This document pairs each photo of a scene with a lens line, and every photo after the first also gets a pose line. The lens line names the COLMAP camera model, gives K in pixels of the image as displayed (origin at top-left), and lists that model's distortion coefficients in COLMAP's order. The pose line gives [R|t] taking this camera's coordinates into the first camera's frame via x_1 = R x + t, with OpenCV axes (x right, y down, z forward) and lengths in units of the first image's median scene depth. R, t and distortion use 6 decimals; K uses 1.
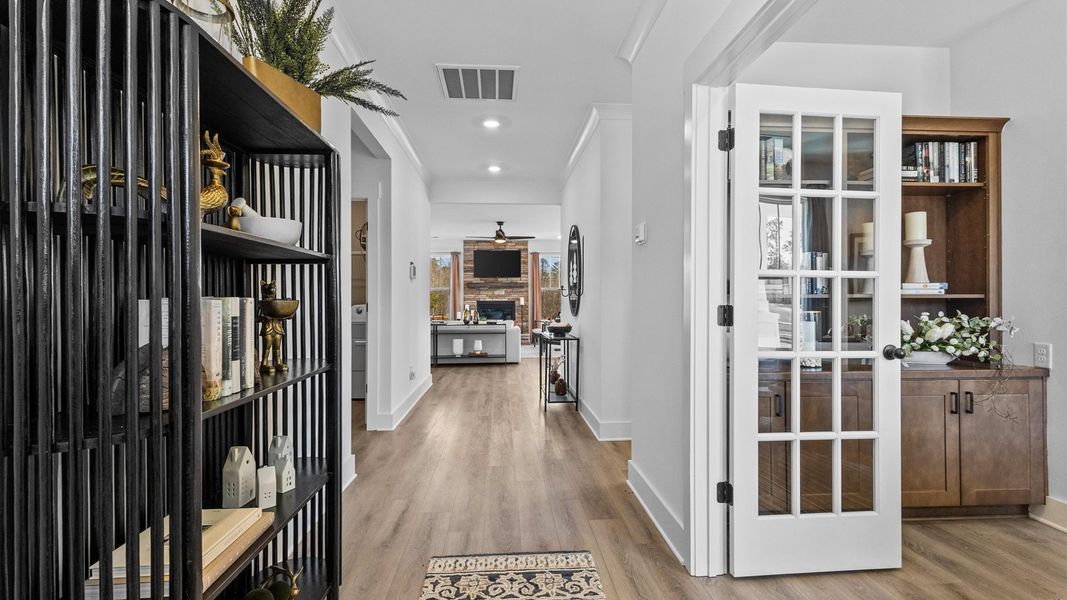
lens RADIAL K [[485.6, 0, 537.8], [0, 485.6, 300.4], [0, 0, 1]] dist [0.003319, 0.000887]
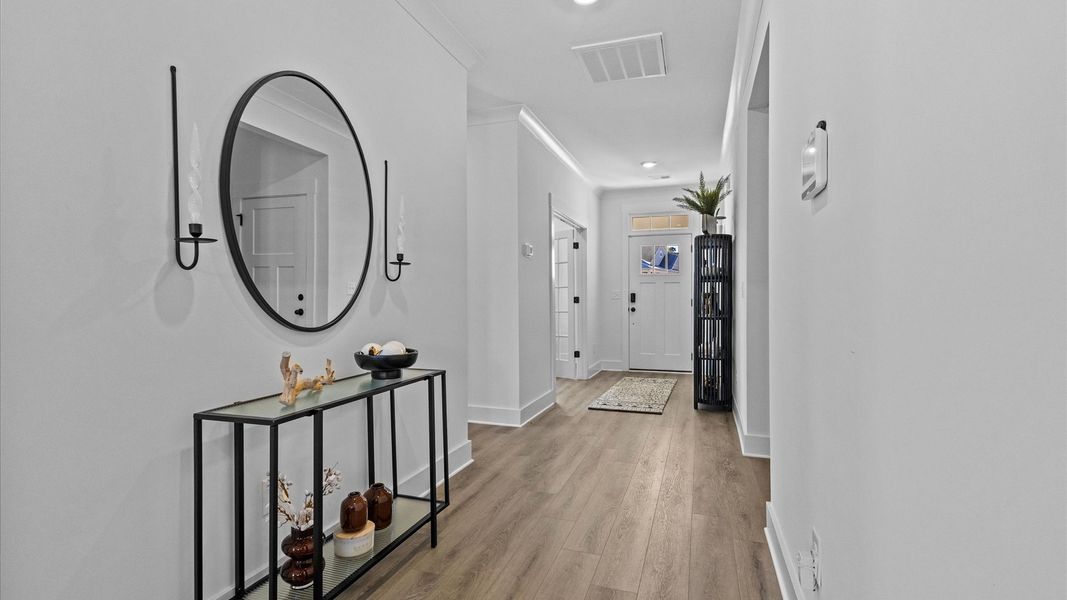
lens RADIAL K [[485.6, 0, 537.8], [0, 485.6, 300.4], [0, 0, 1]] dist [0.003319, 0.000887]
pose [[-0.923312, 0.000166, 0.384050, -0.349524], [0.004029, 0.999949, 0.009255, 0.010269], [-0.384029, 0.010092, -0.923266, 2.050927]]
